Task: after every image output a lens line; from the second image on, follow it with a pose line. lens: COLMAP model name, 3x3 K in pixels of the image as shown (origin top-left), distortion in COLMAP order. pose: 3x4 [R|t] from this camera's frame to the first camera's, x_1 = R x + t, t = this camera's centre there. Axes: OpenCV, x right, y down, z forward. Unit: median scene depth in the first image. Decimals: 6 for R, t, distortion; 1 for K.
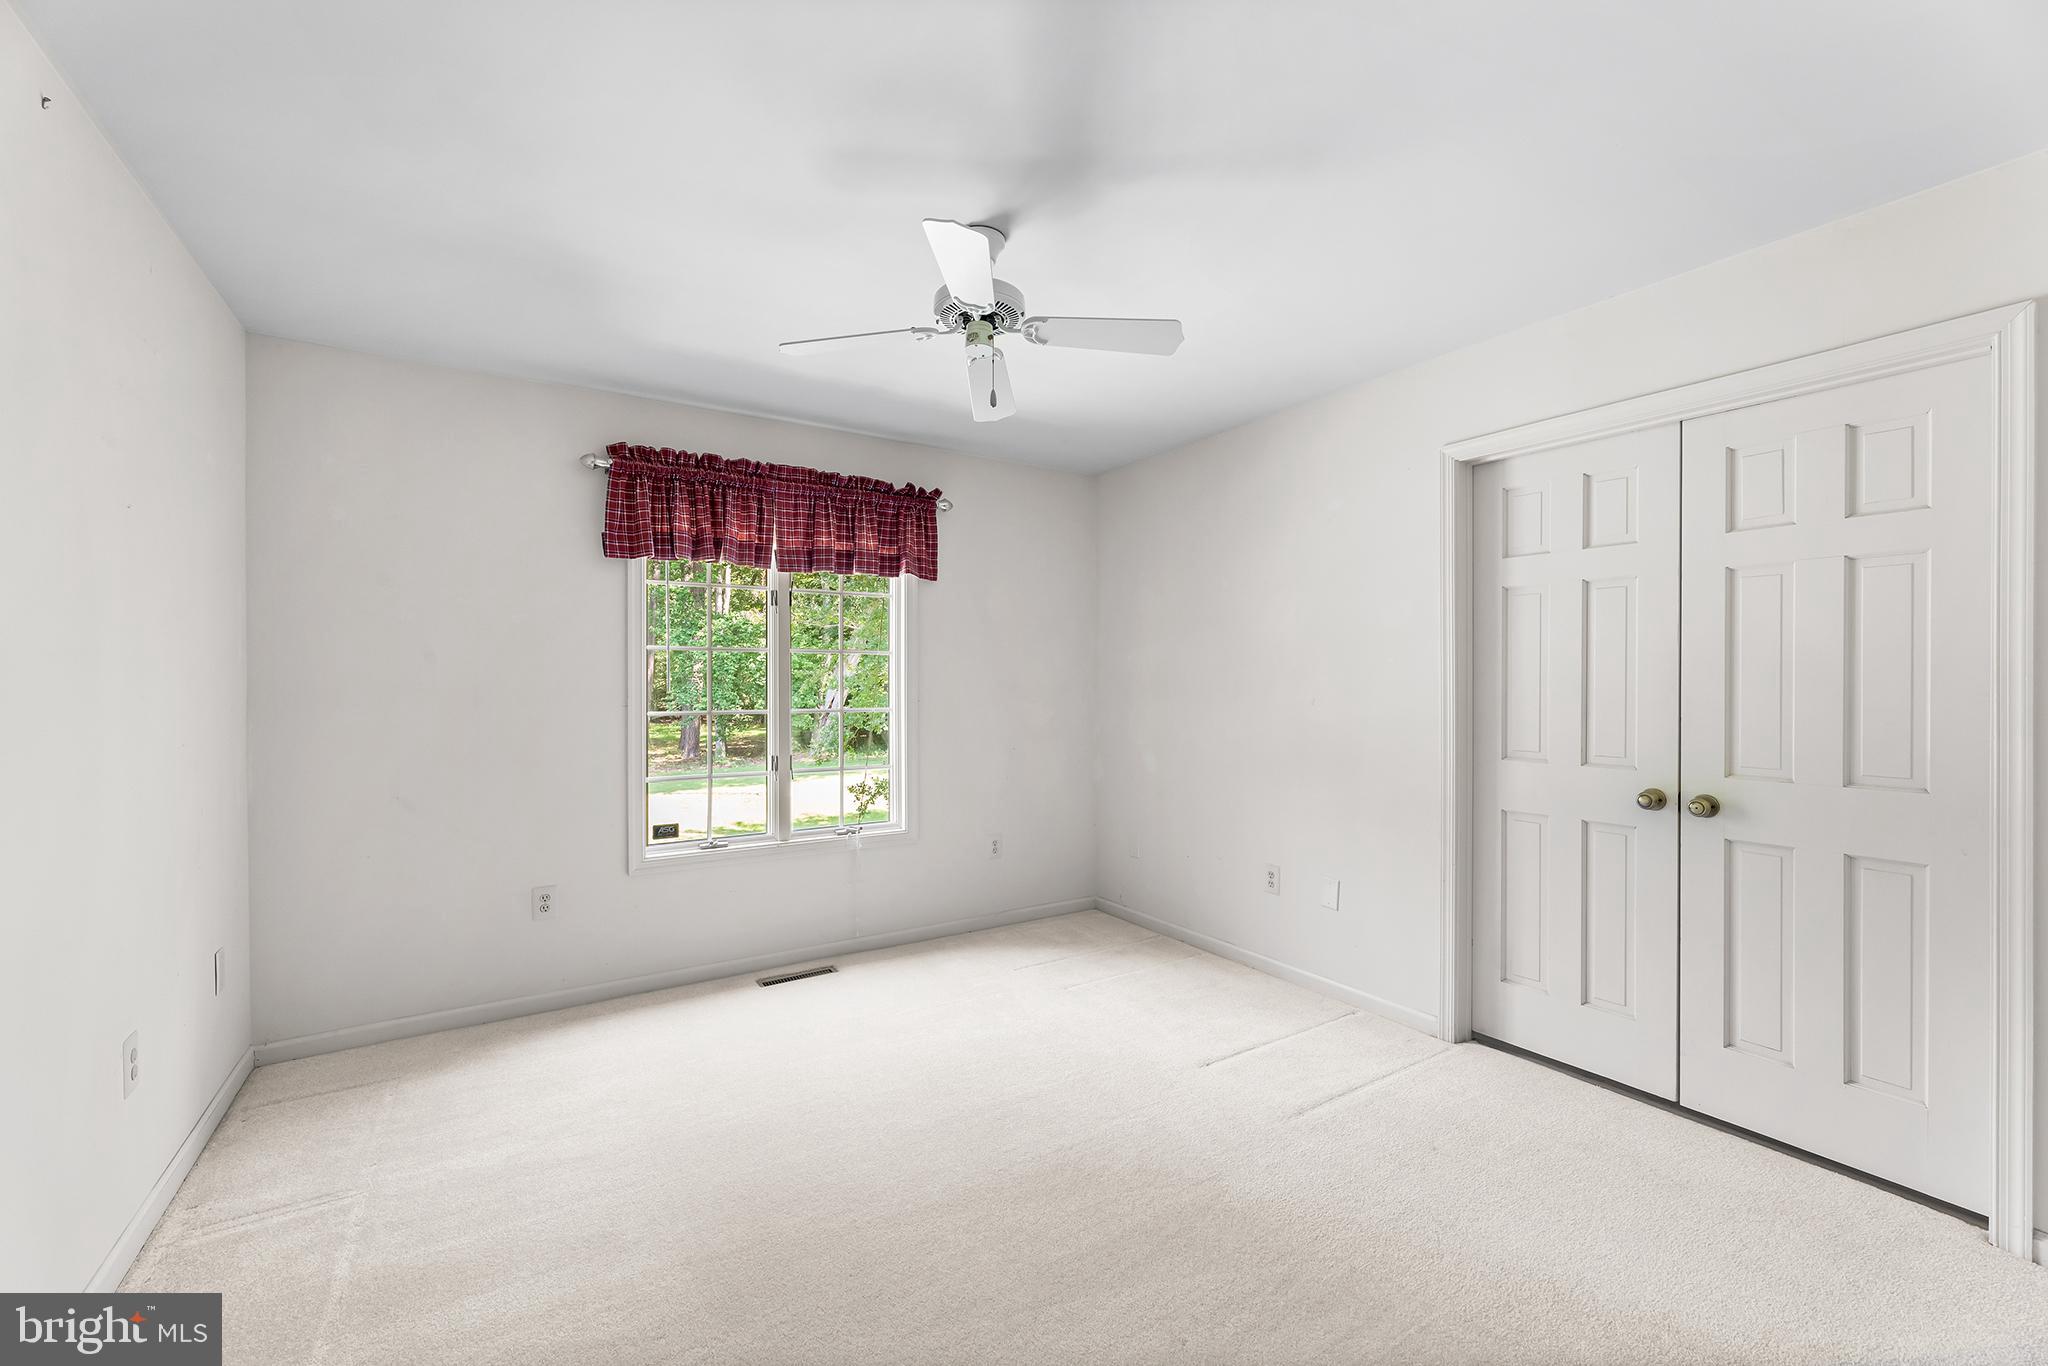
lens RADIAL K [[830.7, 0, 1028.0], [0, 830.7, 686.9], [0, 0, 1]] dist [-0.000281, -0.000014]
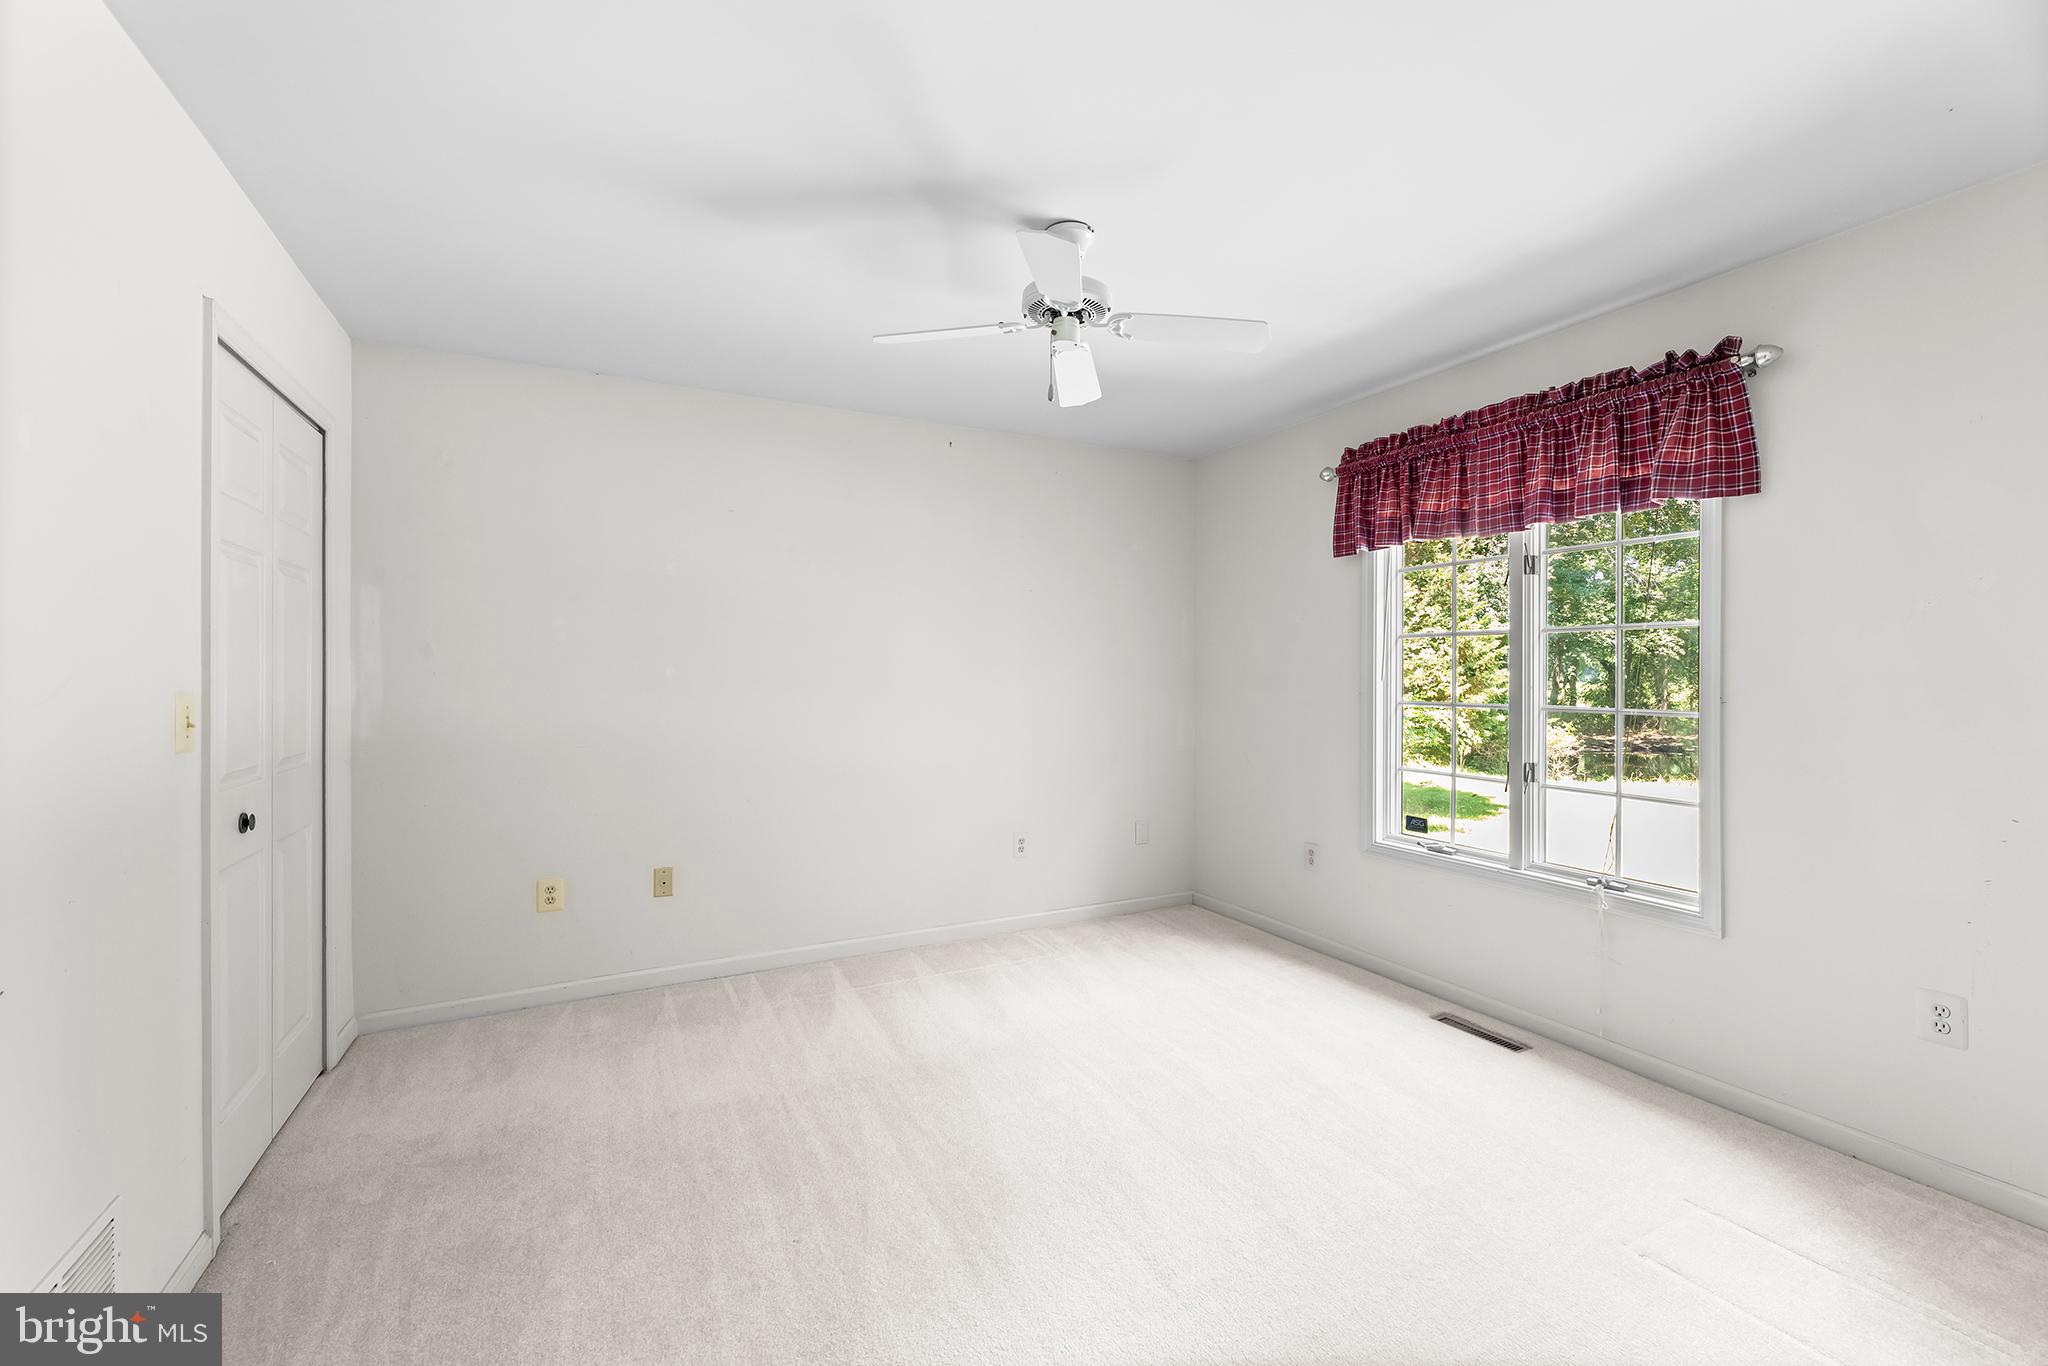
lens RADIAL K [[844.5, 0, 1029.3], [0, 844.5, 672.8], [0, 0, 1]] dist [-0.003358, -0.000140]
pose [[-0.100907, 0.001770, -0.994894, 0.589015], [-0.004070, 0.999989, 0.002192, -0.003788], [0.994888, 0.004271, -0.100899, 0.643538]]
